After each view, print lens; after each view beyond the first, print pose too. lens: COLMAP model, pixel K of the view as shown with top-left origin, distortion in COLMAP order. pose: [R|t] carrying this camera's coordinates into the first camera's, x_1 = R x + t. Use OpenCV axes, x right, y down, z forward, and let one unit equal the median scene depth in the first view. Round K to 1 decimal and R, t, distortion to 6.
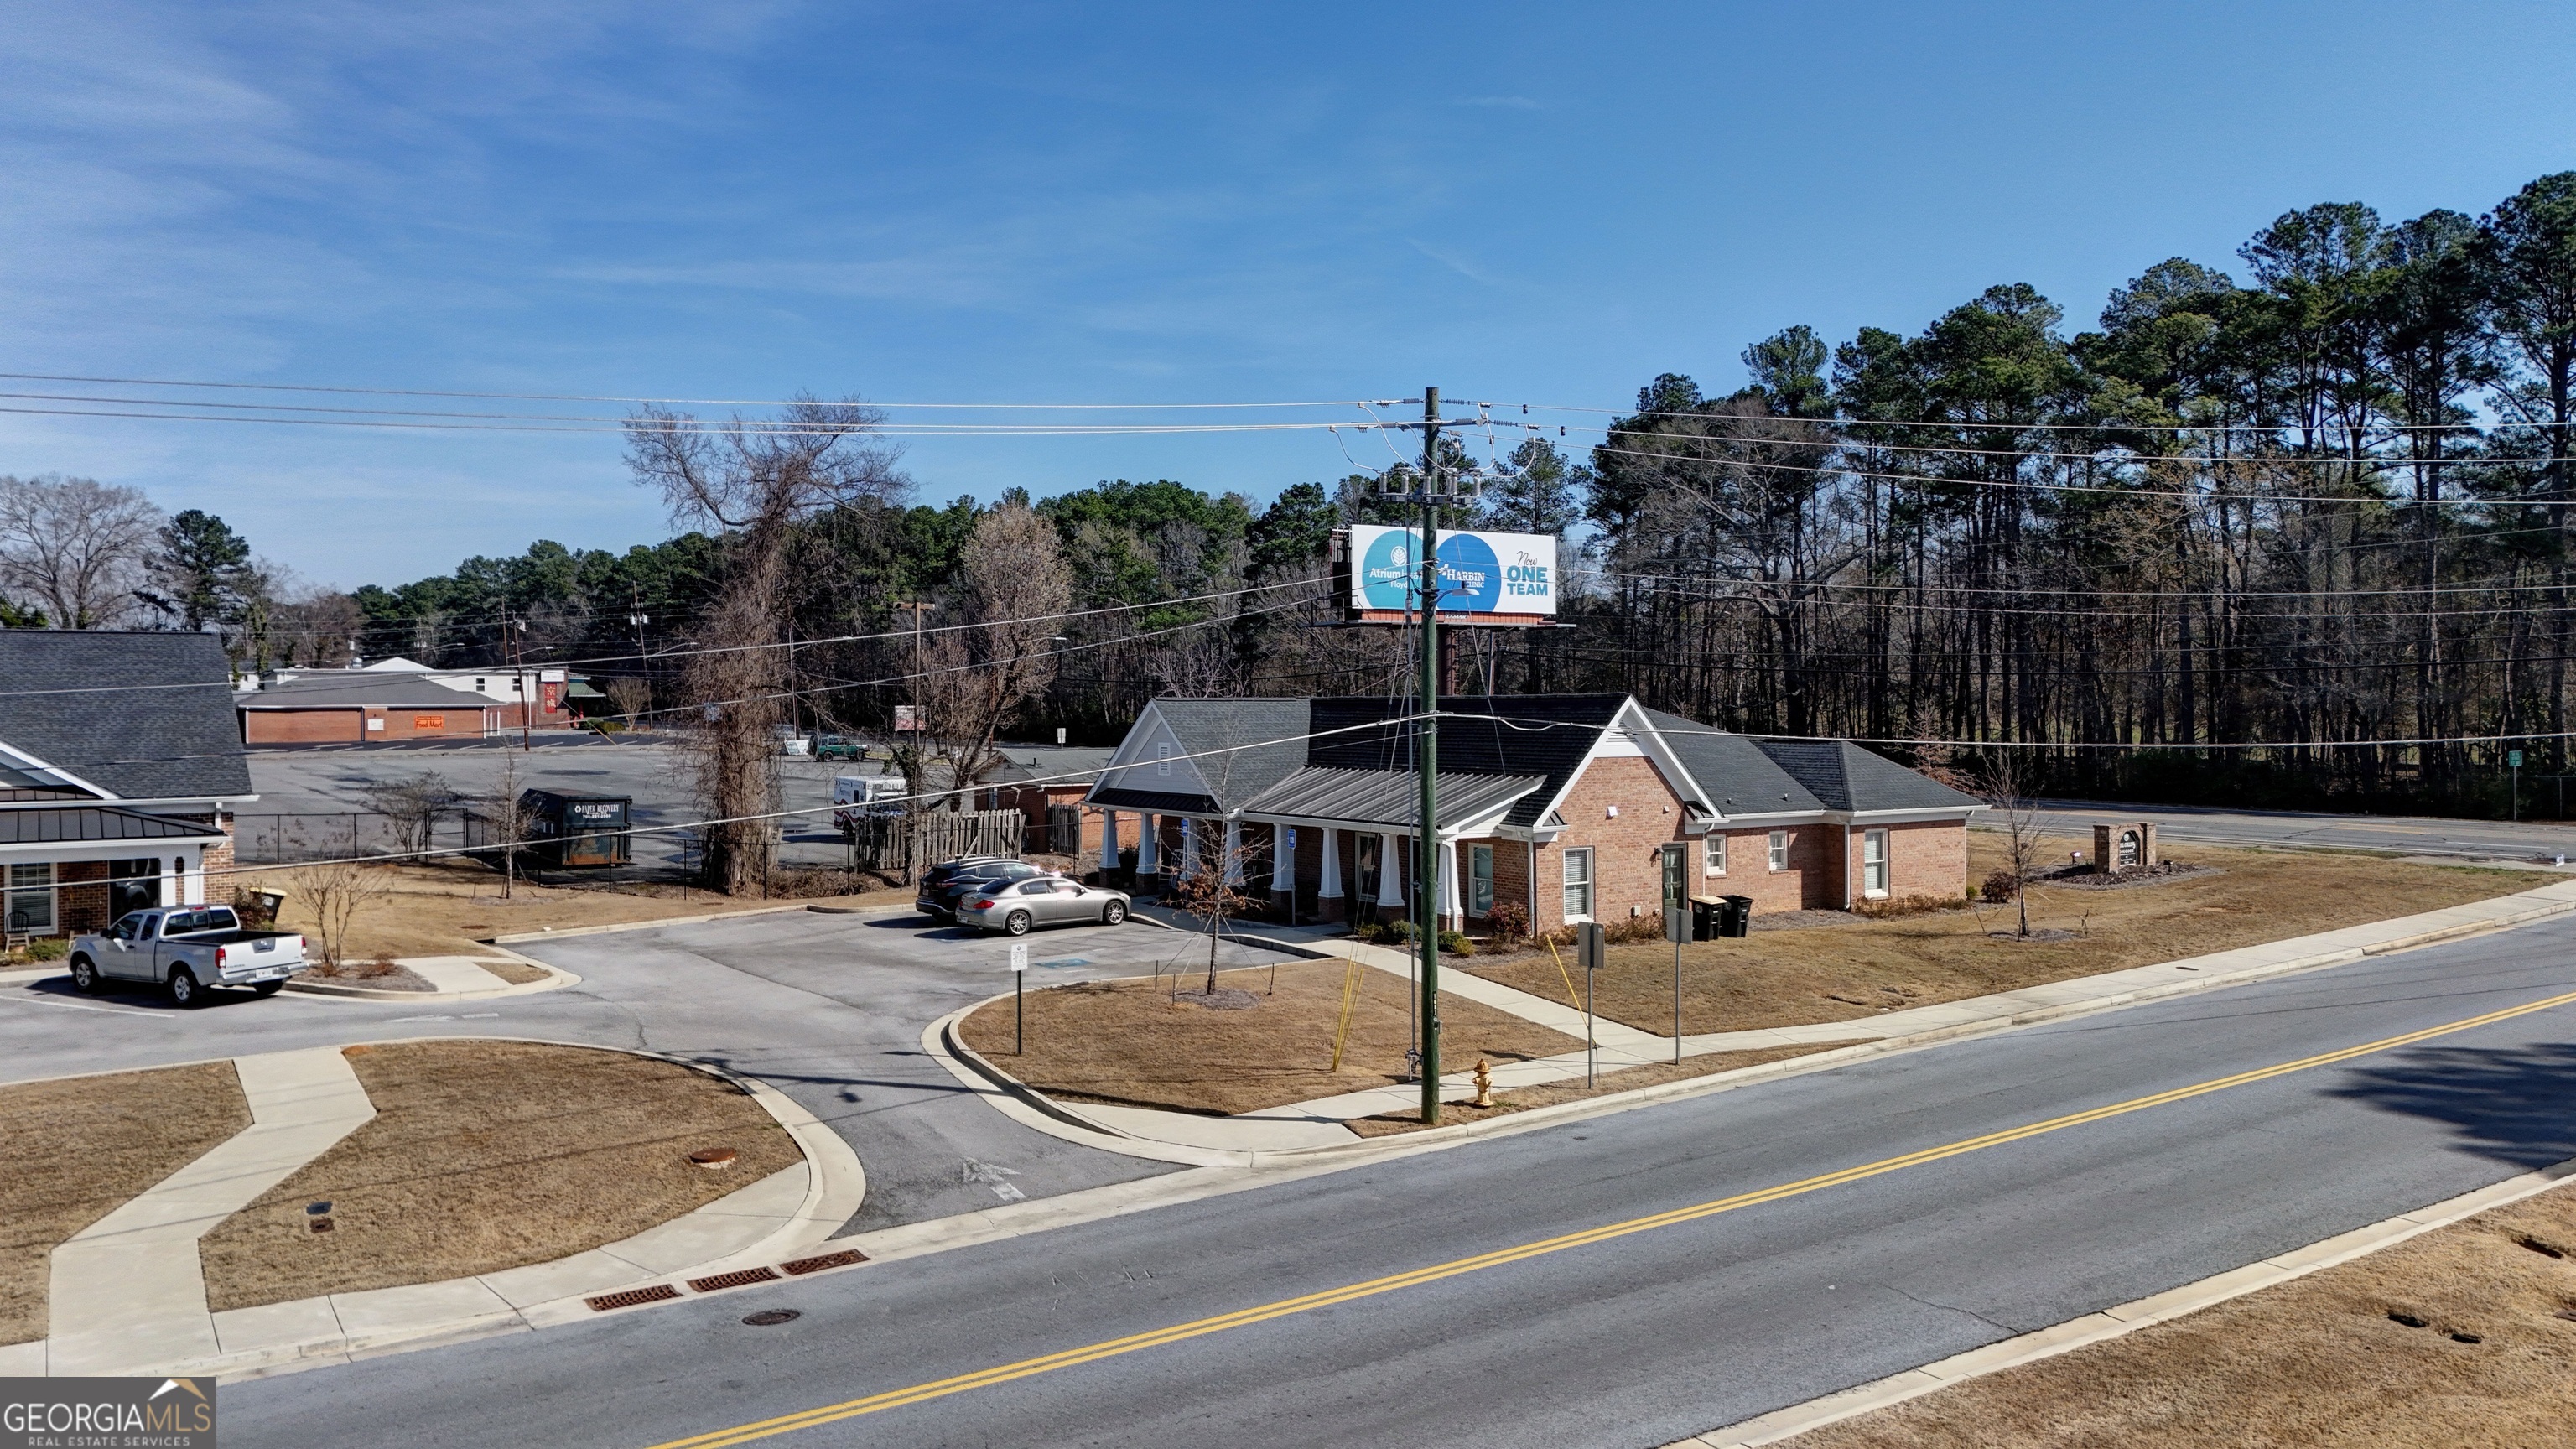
lens RADIAL K [[1915.1, 0, 1280.1], [0, 1915.1, 714.2], [0, 0, 1]] dist [0.078135, -0.056079]
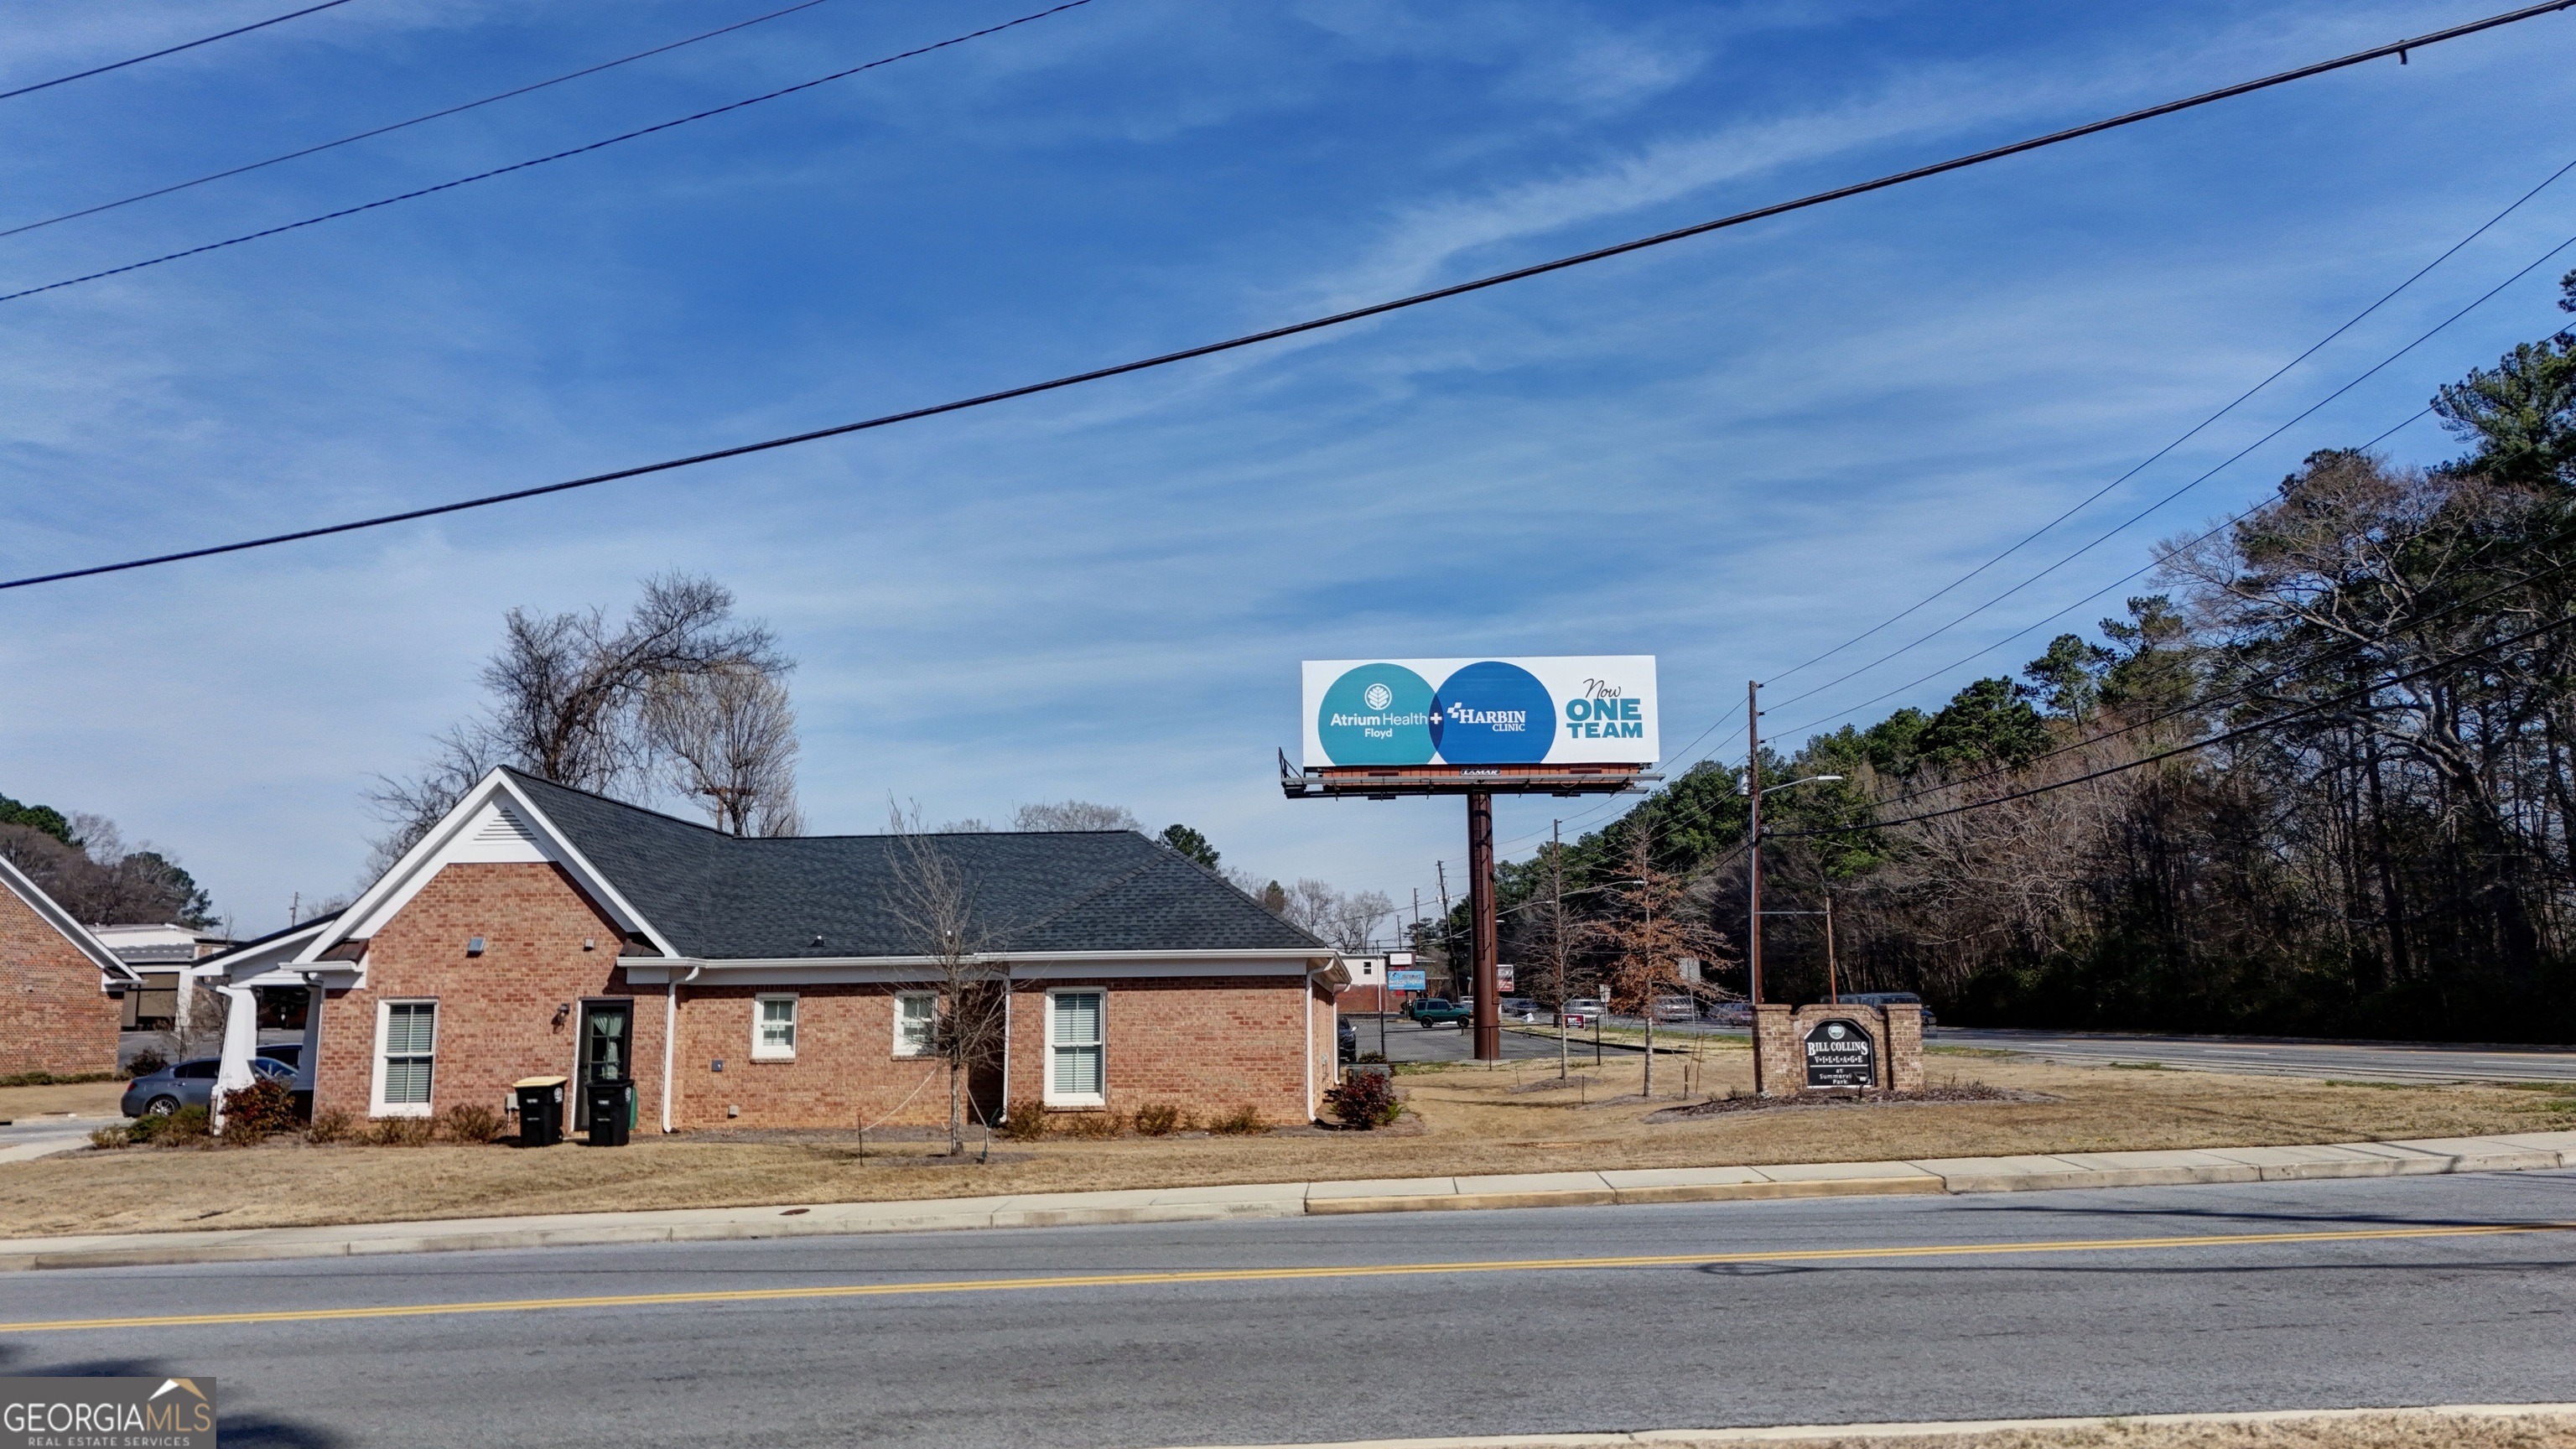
lens RADIAL K [[1915.1, 0, 1283.4], [0, 1915.1, 700.3], [0, 0, 1]] dist [0.078135, -0.056079]
pose [[0.796872, -0.106049, -0.594767, 0.825514], [0.001391, 0.984793, -0.173728, 0.086460], [0.604146, 0.137611, 0.784902, 0.649635]]
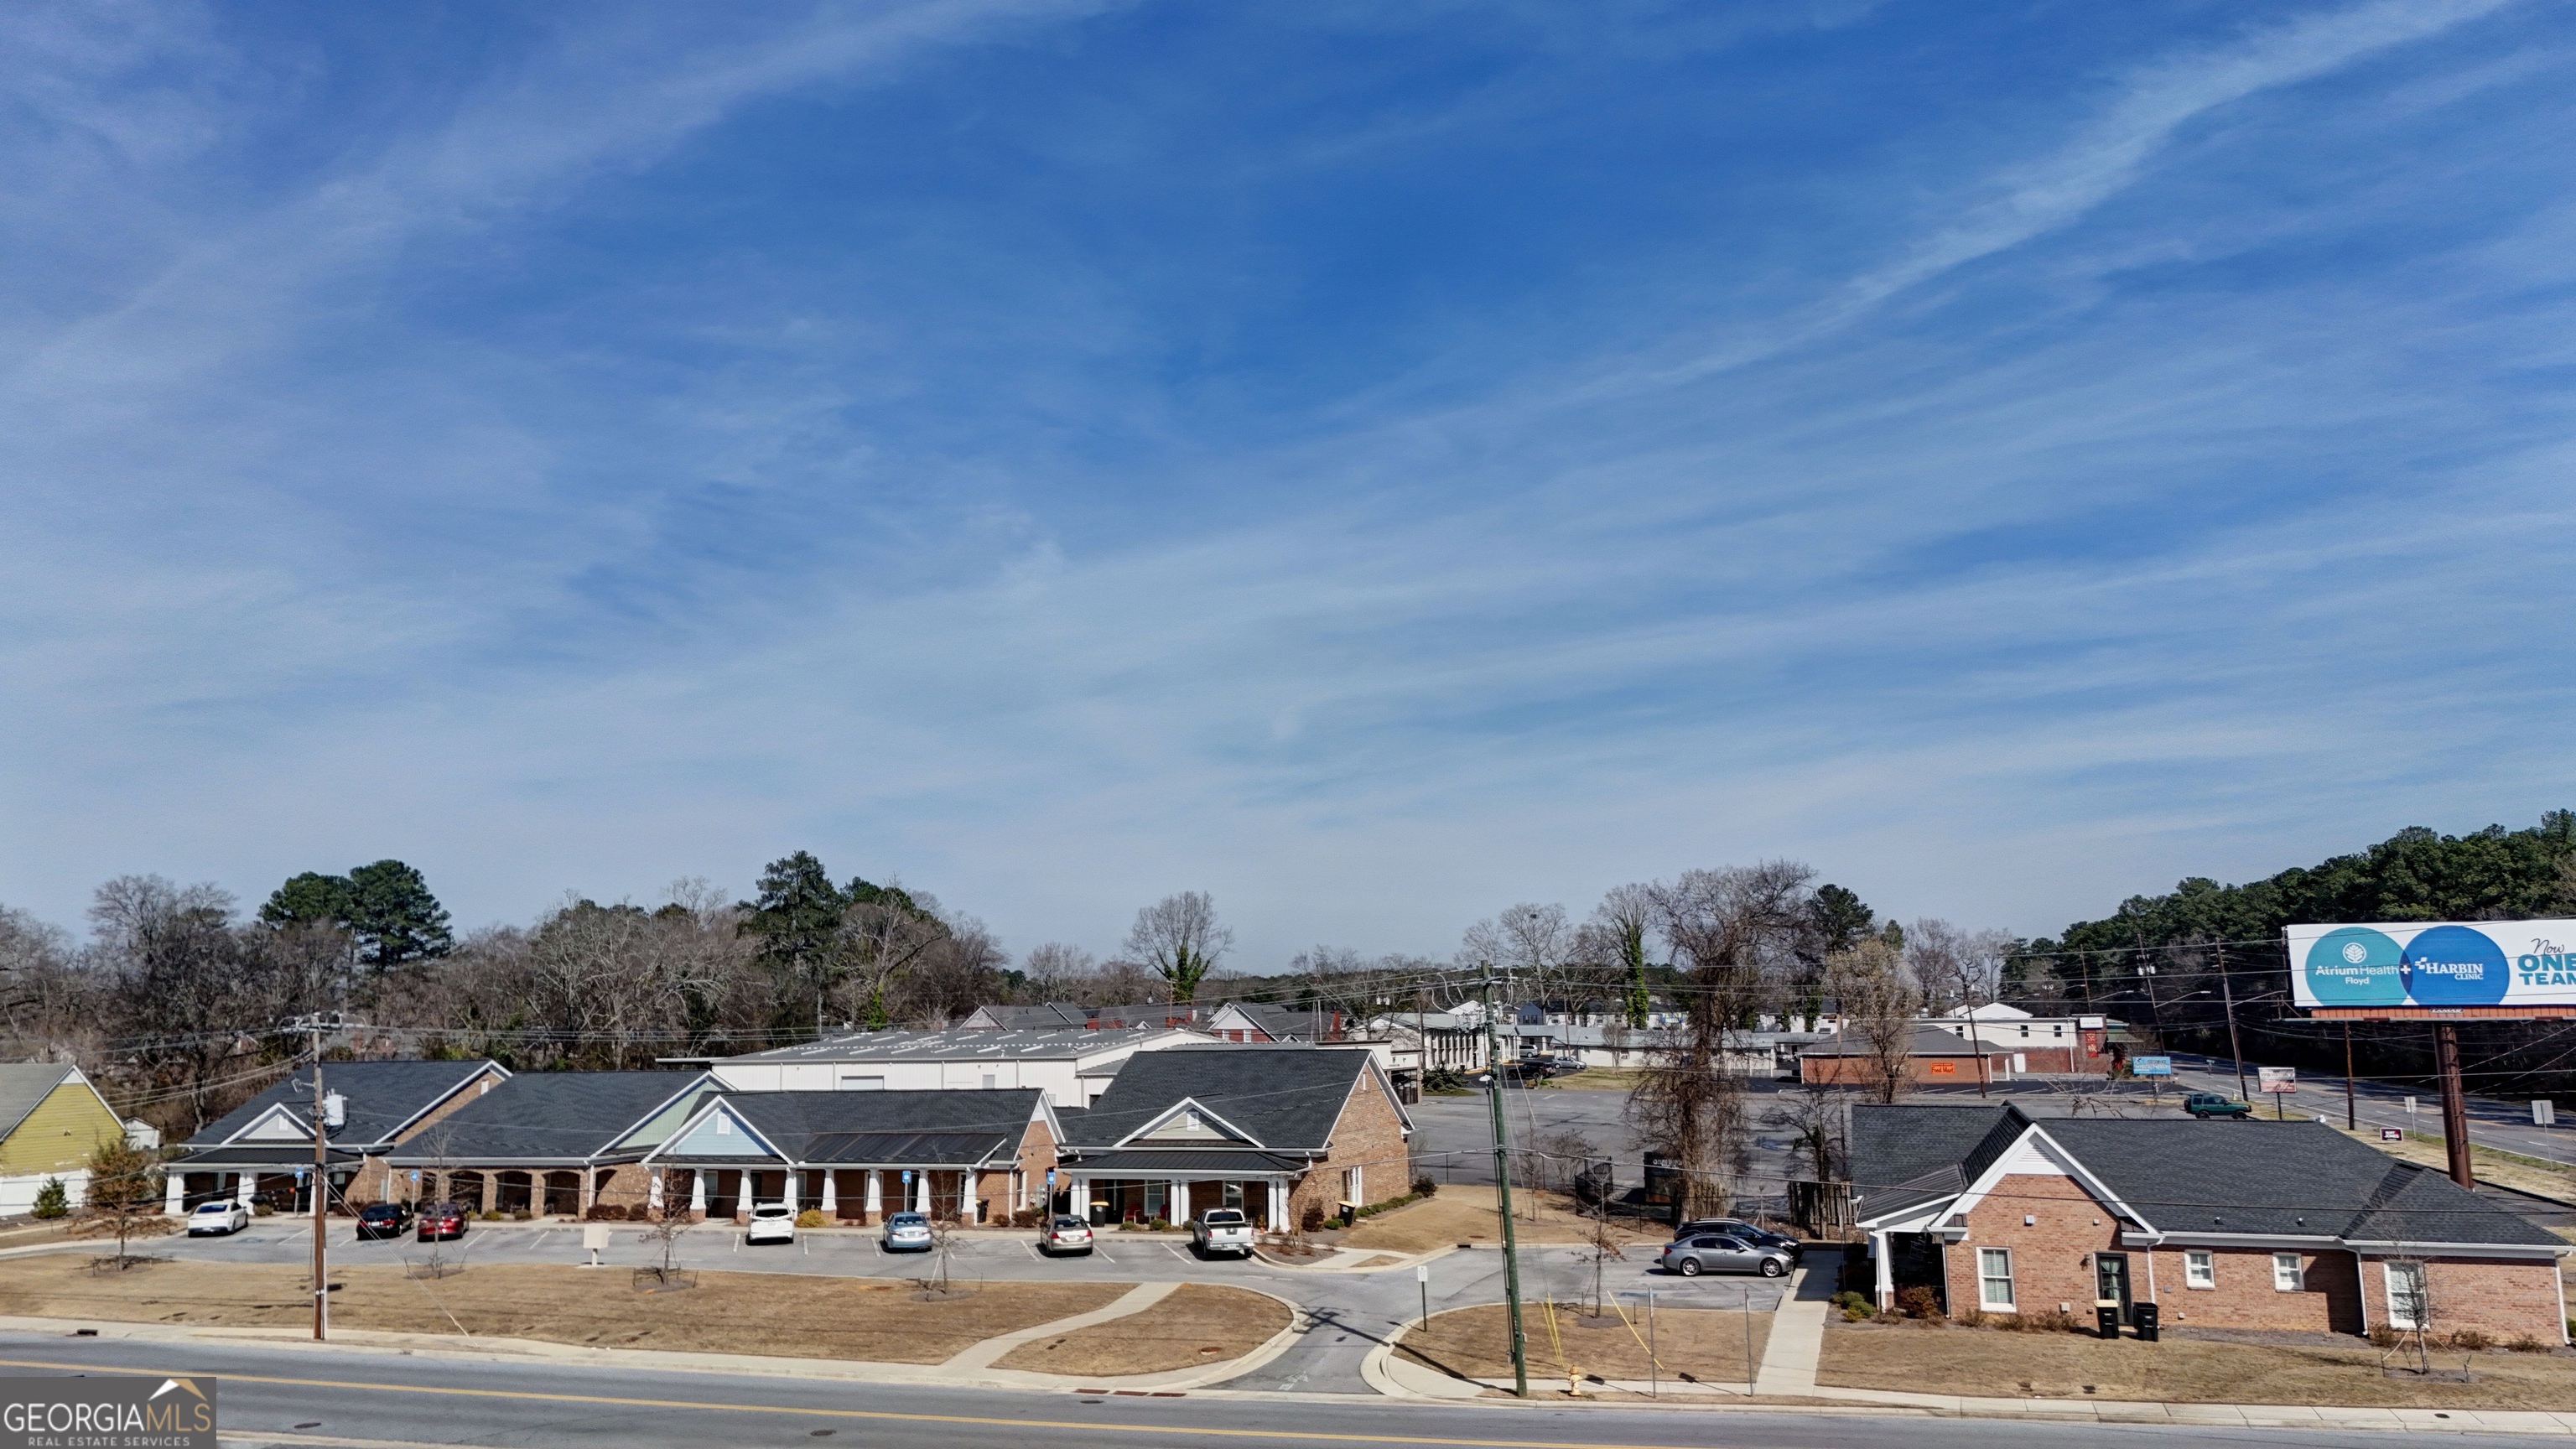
lens RADIAL K [[1915.1, 0, 1296.3], [0, 1915.1, 705.8], [0, 0, 1]] dist [0.078135, -0.056079]
pose [[0.620122, -0.129554, -0.773734, 0.915435], [0.001728, 0.986493, -0.163793, -0.073629], [0.784503, 0.100235, 0.611970, -0.172236]]
